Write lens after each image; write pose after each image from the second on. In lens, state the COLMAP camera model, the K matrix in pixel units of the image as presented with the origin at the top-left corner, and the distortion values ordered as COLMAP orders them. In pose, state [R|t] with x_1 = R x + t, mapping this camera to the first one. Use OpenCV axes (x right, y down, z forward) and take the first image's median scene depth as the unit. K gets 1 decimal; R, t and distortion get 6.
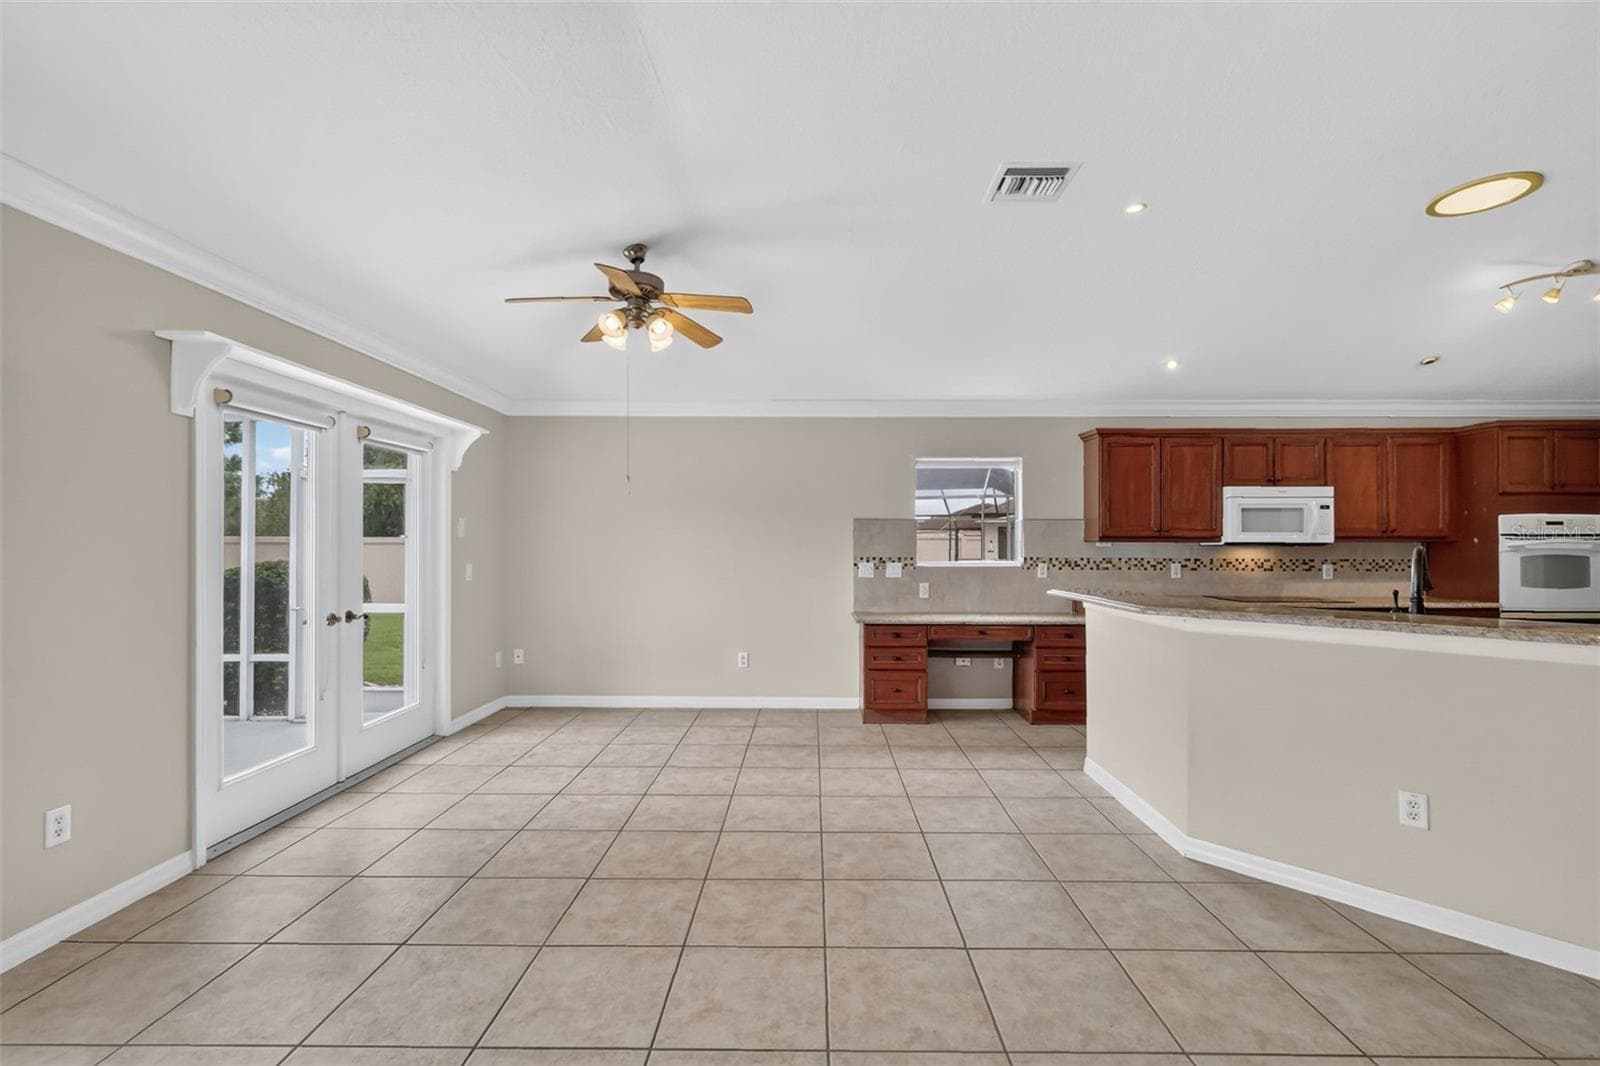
lens RADIAL K [[703.3, 0, 810.4], [0, 703.3, 551.5], [0, 0, 1]] dist [-0.000112, 0.000670]
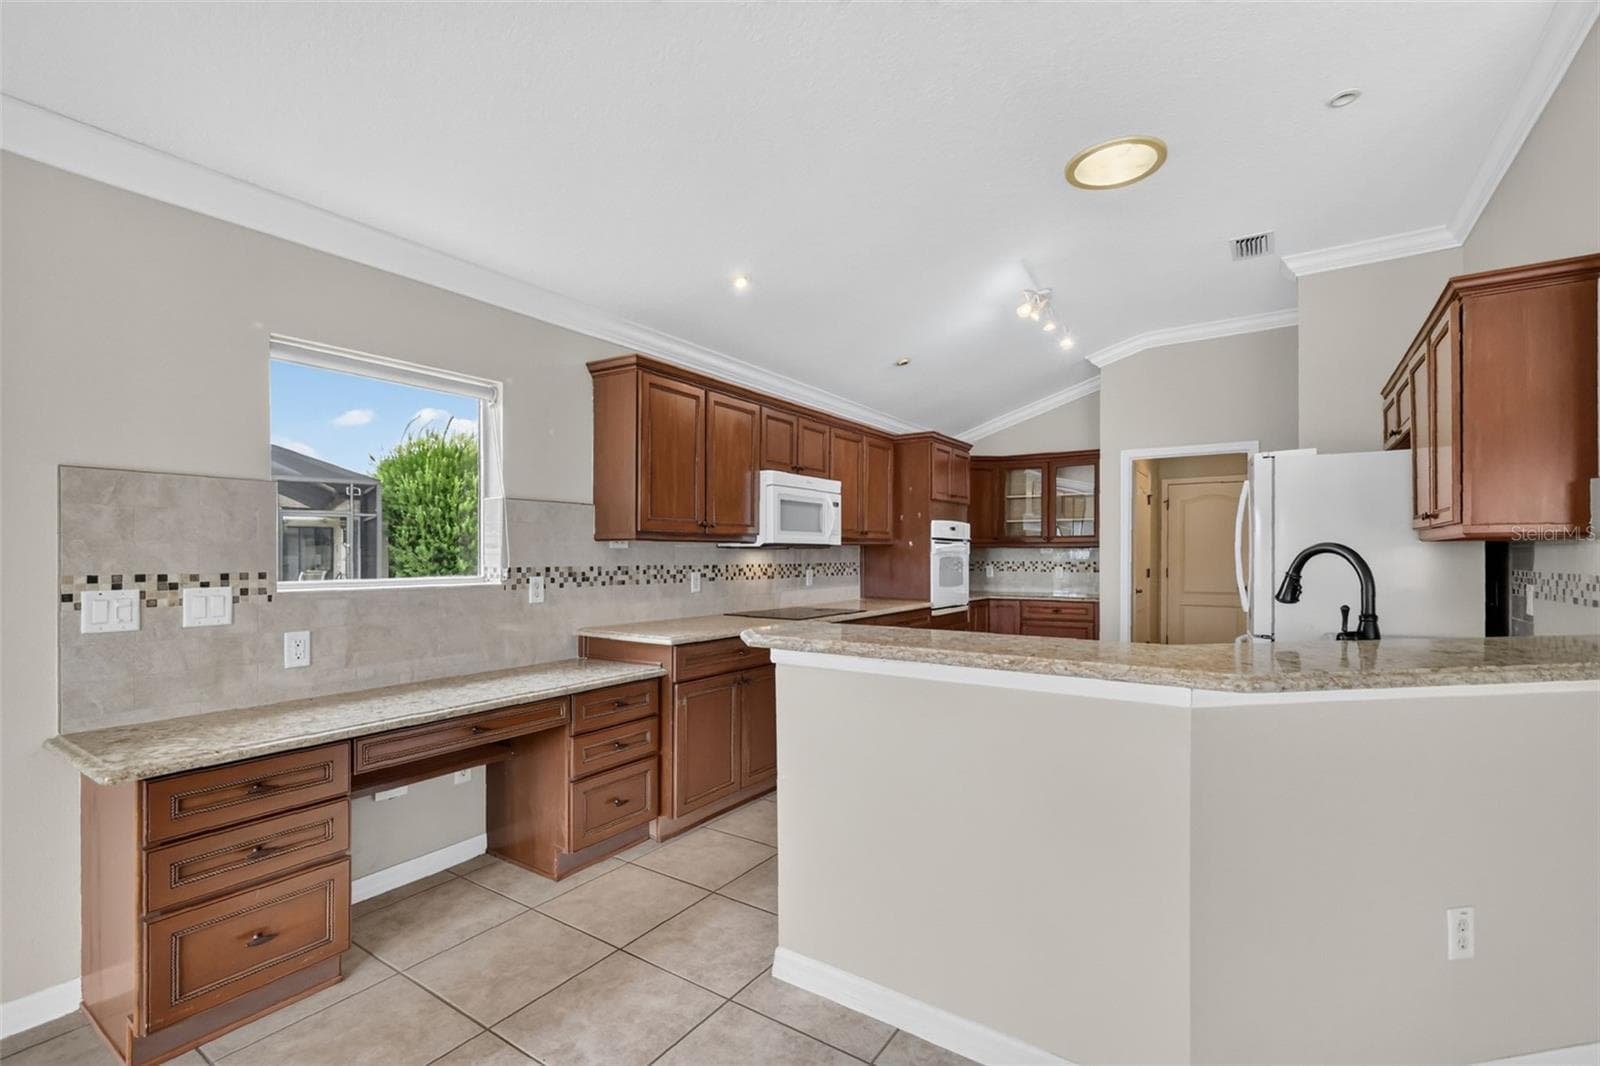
lens RADIAL K [[704.2, 0, 803.0], [0, 704.2, 553.6], [0, 0, 1]] dist [0.000765, -0.000177]
pose [[0.550779, -0.001565, 0.834650, -0.027156], [0.006402, 0.999977, -0.002350, 0.000348], [-0.834627, 0.006638, 0.550776, 0.544338]]
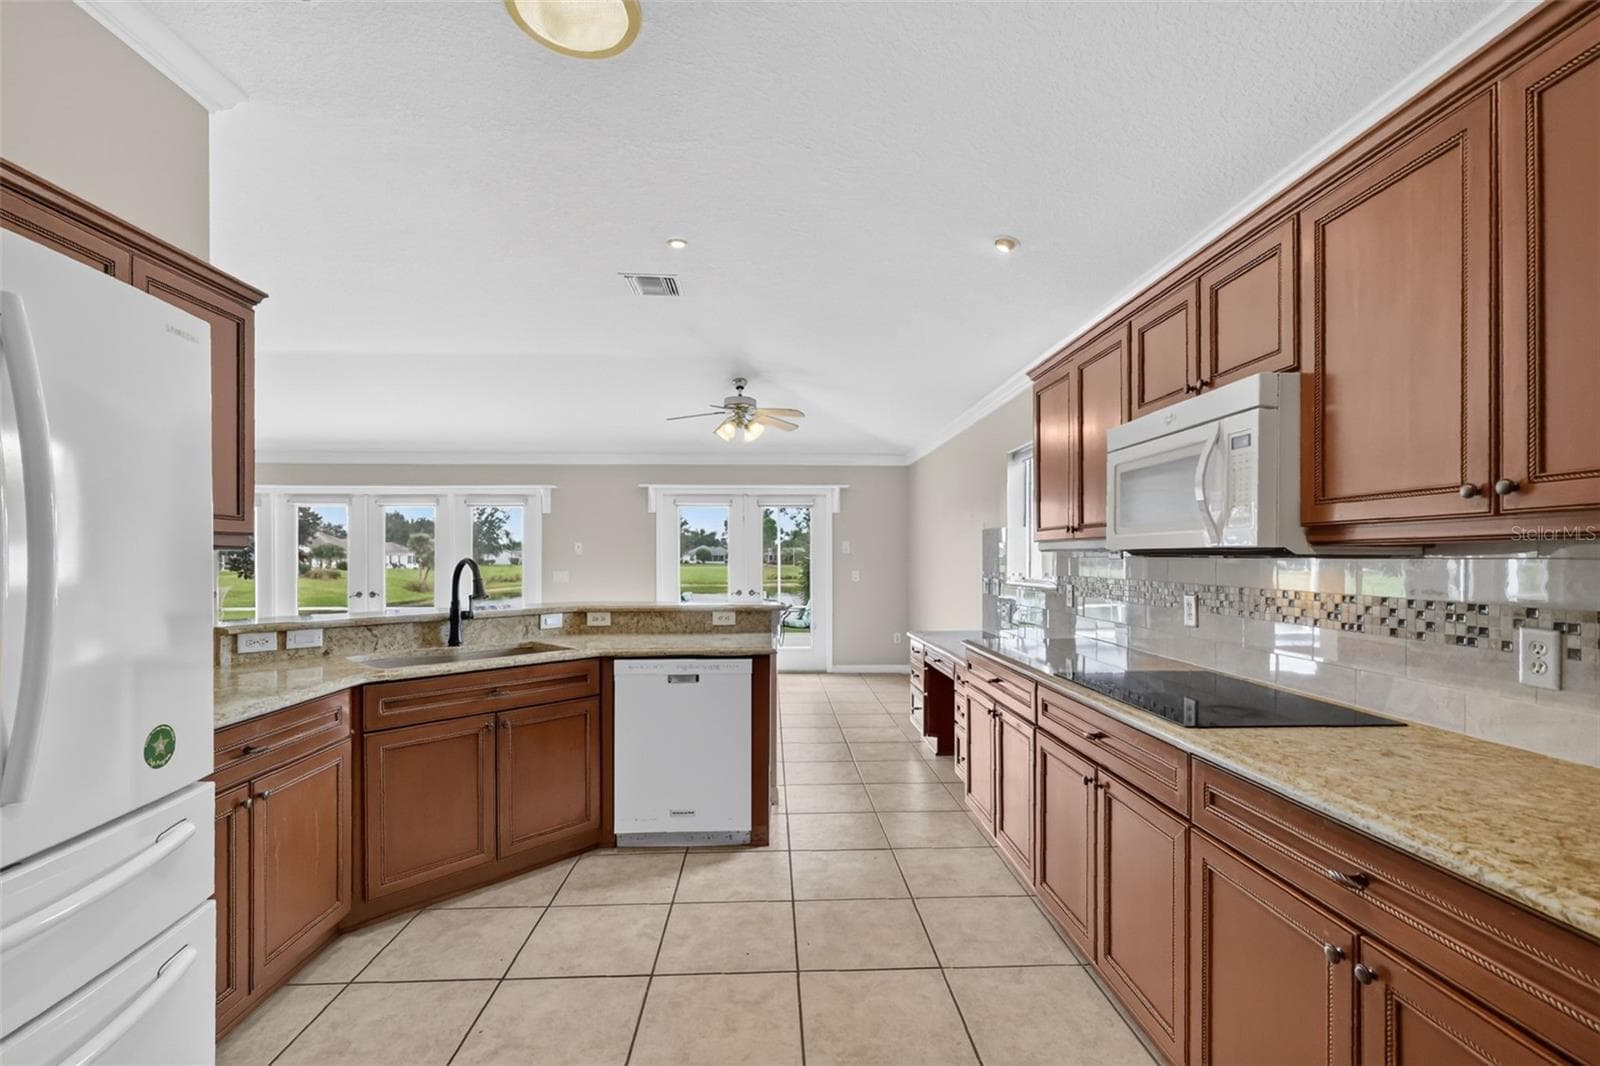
lens RADIAL K [[709.7, 0, 797.7], [0, 709.7, 559.0], [0, 0, 1]] dist [-0.001089, 0.000183]
pose [[0.044474, -0.000087, -0.999011, 1.054385], [-0.007831, 0.999969, -0.000436, -0.004995], [0.998980, 0.007843, 0.044472, 0.768304]]
